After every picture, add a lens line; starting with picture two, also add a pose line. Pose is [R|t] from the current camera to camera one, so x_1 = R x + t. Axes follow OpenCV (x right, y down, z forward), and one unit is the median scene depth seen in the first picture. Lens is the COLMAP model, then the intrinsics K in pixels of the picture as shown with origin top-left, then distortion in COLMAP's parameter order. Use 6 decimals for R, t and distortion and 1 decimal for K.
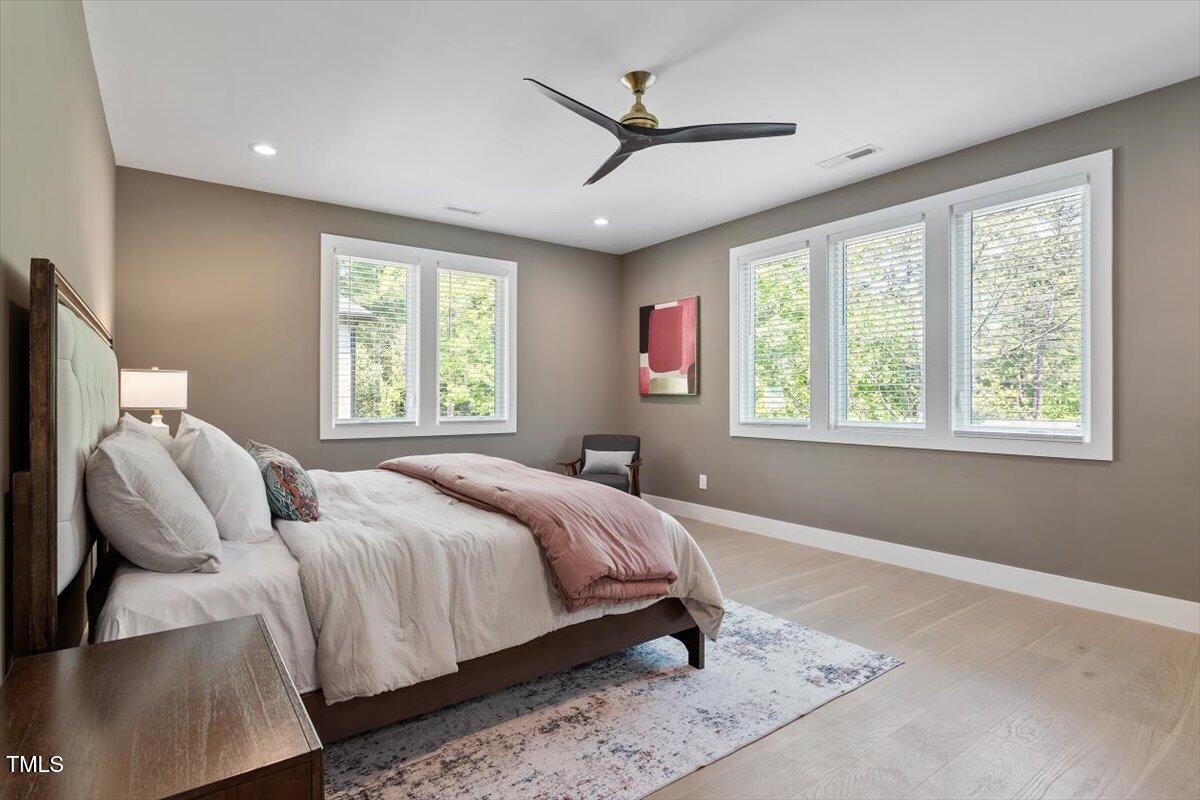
lens RADIAL K [[571.1, 0, 594.7], [0, 571.1, 388.8], [0, 0, 1]] dist [0.004442, 0.000800]
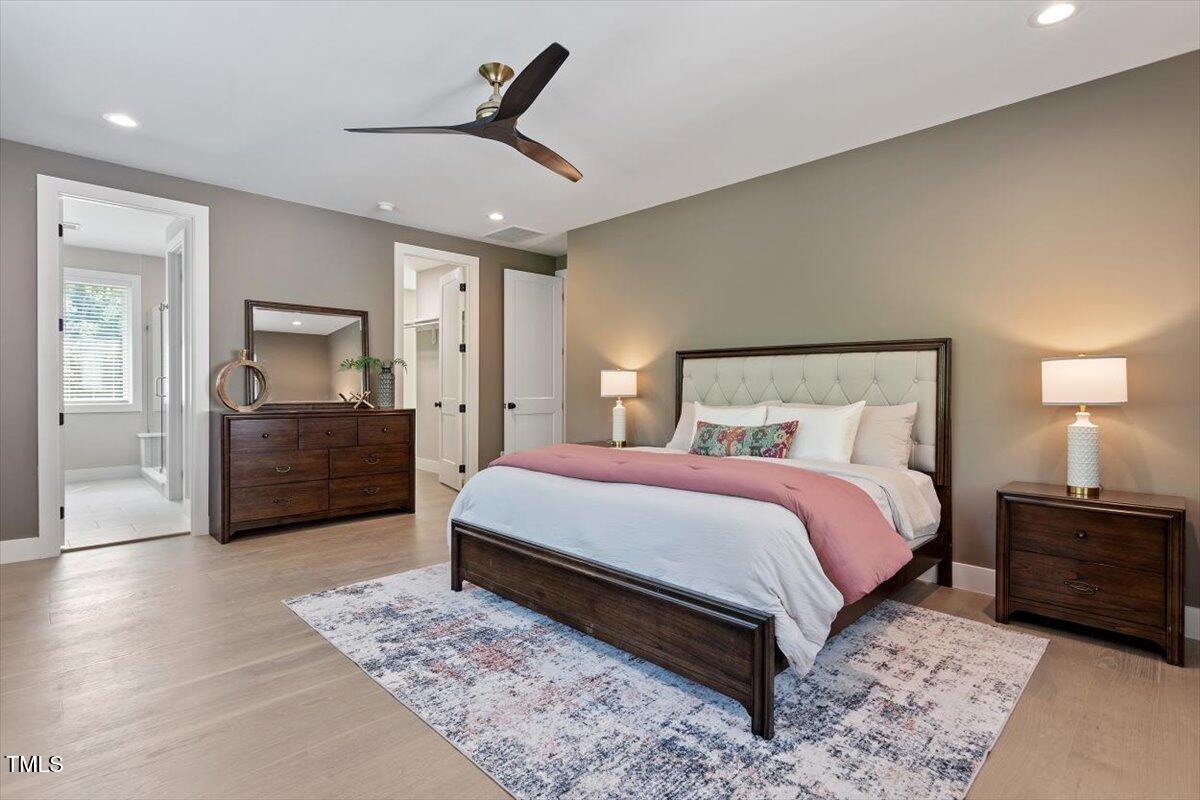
lens RADIAL K [[571.1, 0, 594.7], [0, 571.1, 388.8], [0, 0, 1]] dist [0.004442, 0.000800]
pose [[-0.989469, -0.003215, -0.144707, 0.053418], [-0.002545, 0.999985, -0.004814, 0.025170], [0.144721, -0.004395, -0.989463, 2.280720]]
